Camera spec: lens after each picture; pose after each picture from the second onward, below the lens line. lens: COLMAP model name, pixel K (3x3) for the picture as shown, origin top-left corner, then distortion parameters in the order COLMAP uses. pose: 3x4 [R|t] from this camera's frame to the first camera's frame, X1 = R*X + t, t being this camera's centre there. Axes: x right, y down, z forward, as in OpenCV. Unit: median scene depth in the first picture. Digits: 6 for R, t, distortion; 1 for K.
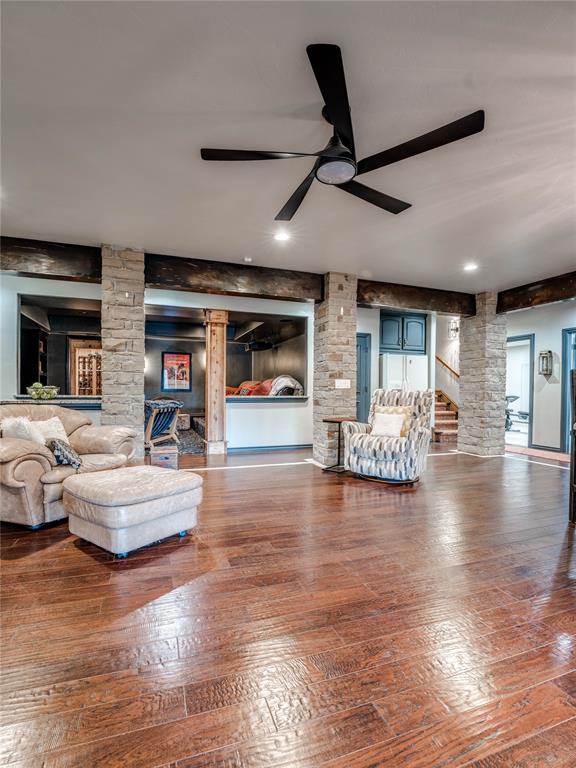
lens RADIAL K [[349.8, 0, 287.3], [0, 349.8, 391.6], [0, 0, 1]] dist [-0.005791, -0.000342]
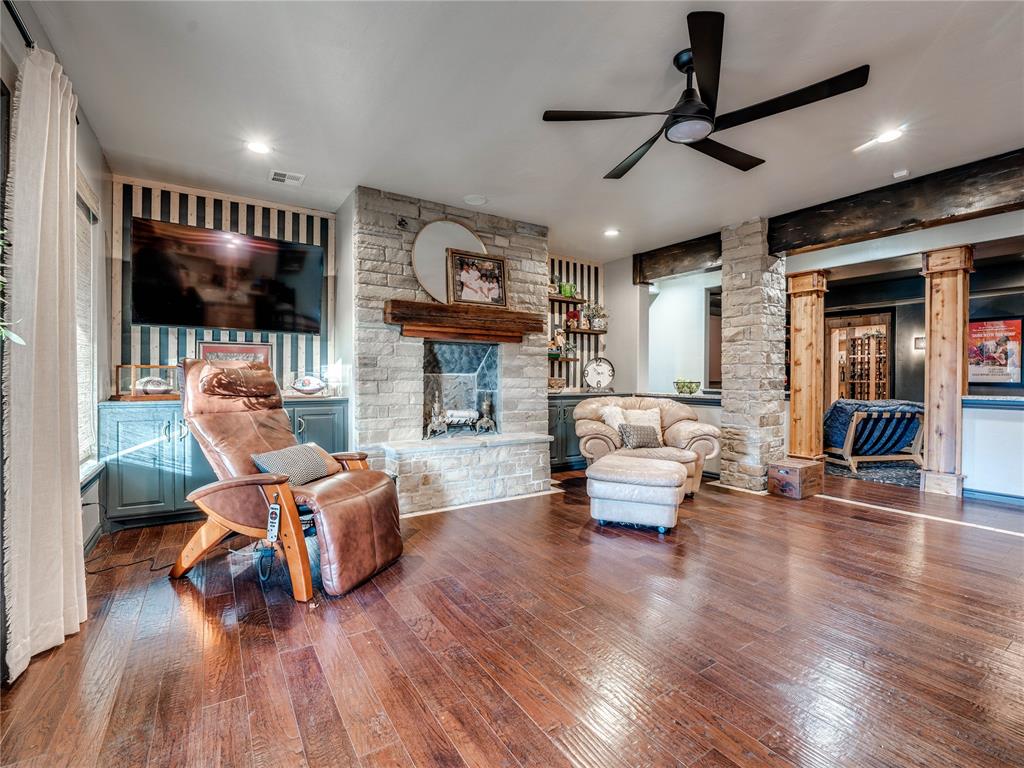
lens RADIAL K [[466.4, 0, 511.0], [0, 466.4, 380.6], [0, 0, 1]] dist [-0.005791, -0.000342]
pose [[0.263579, -0.002303, -0.964635, 0.375601], [-0.006502, 0.999970, -0.004164, -0.004563], [0.964616, 0.007369, 0.263556, 0.097613]]
